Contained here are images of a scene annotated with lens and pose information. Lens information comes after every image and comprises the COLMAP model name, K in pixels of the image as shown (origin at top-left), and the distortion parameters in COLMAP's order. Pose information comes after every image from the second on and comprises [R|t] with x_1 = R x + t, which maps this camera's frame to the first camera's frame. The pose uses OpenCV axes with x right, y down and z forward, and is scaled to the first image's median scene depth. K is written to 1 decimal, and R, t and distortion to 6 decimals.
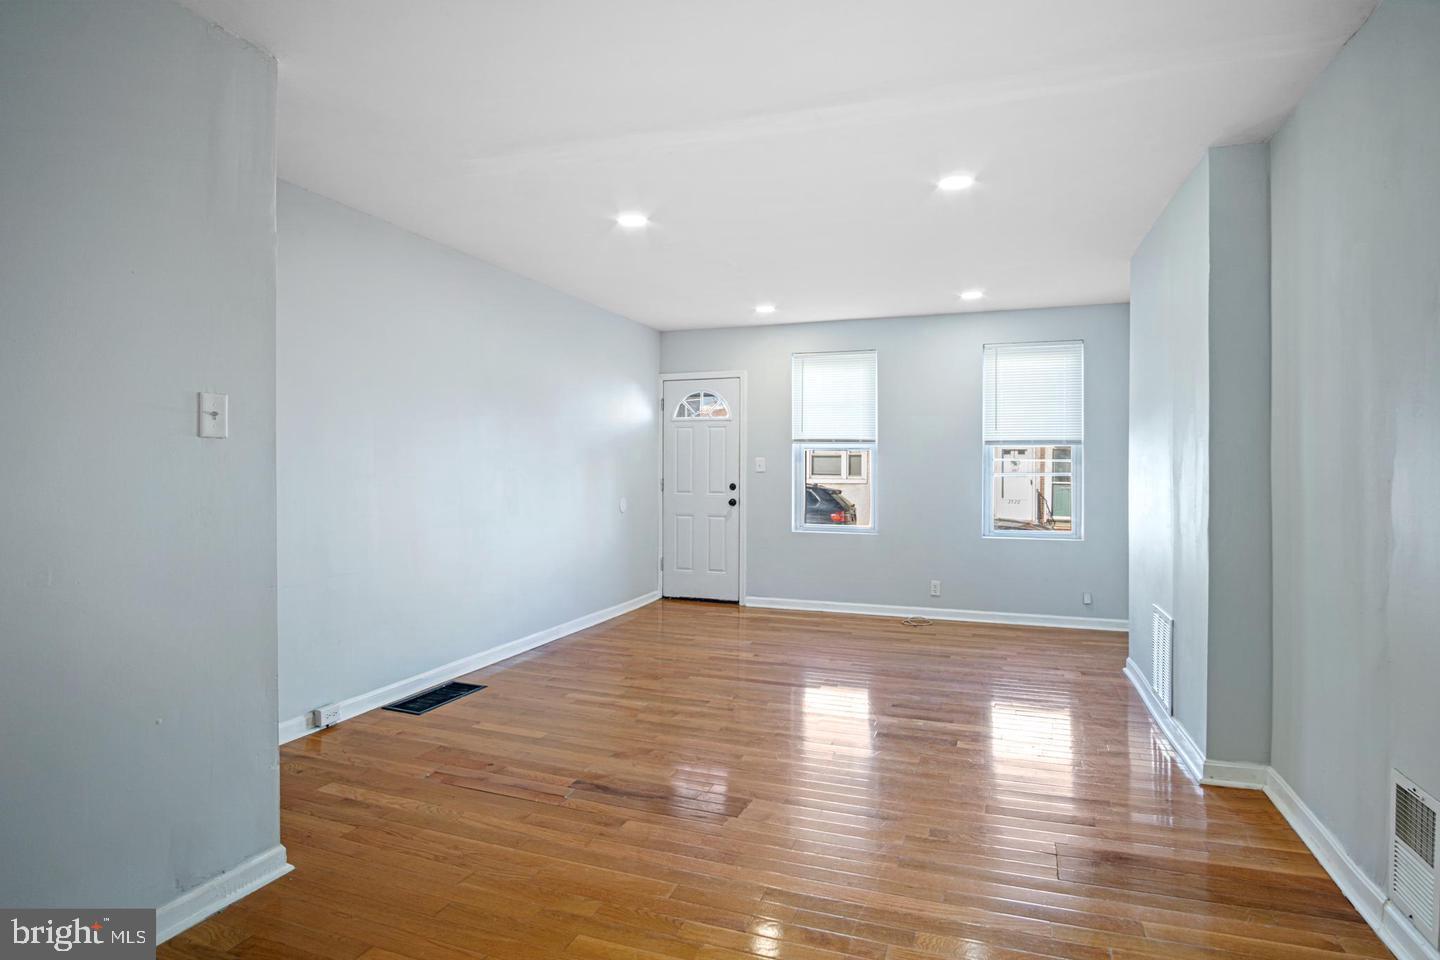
lens RADIAL K [[781.0, 0, 722.5], [0, 781.0, 478.0], [0, 0, 1]] dist [-0.016321, -0.000736]
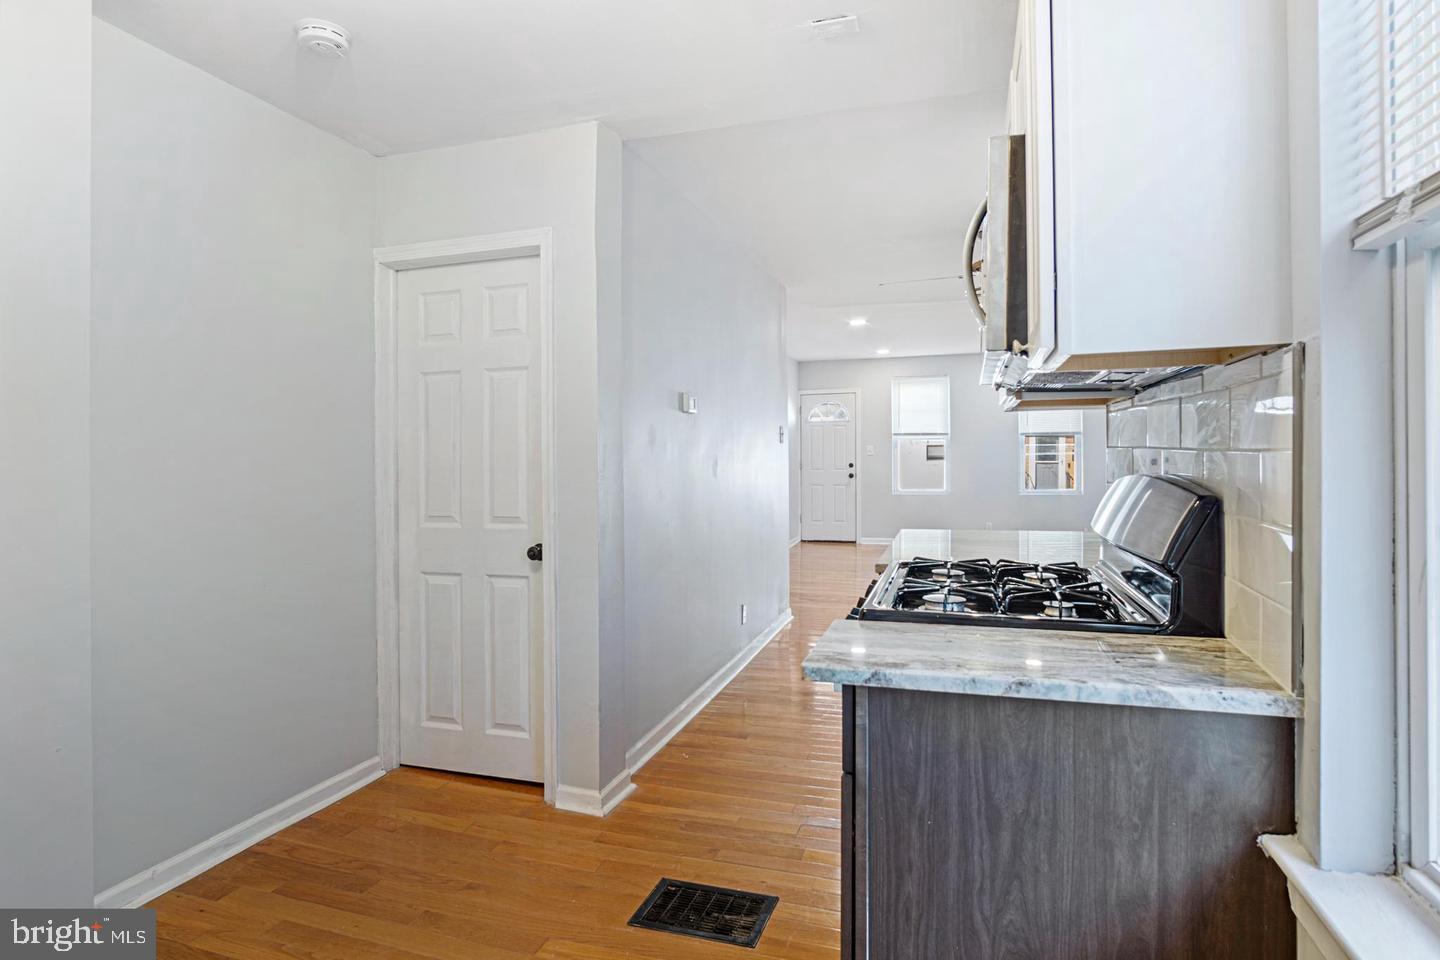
lens RADIAL K [[781.0, 0, 715.2], [0, 781.0, 473.0], [0, 0, 1]] dist [-0.016321, -0.000736]
pose [[0.999214, -0.015655, 0.036407, -0.306844], [0.015253, 0.999820, 0.011294, 0.005091], [-0.036577, -0.010729, 0.999273, -0.502060]]
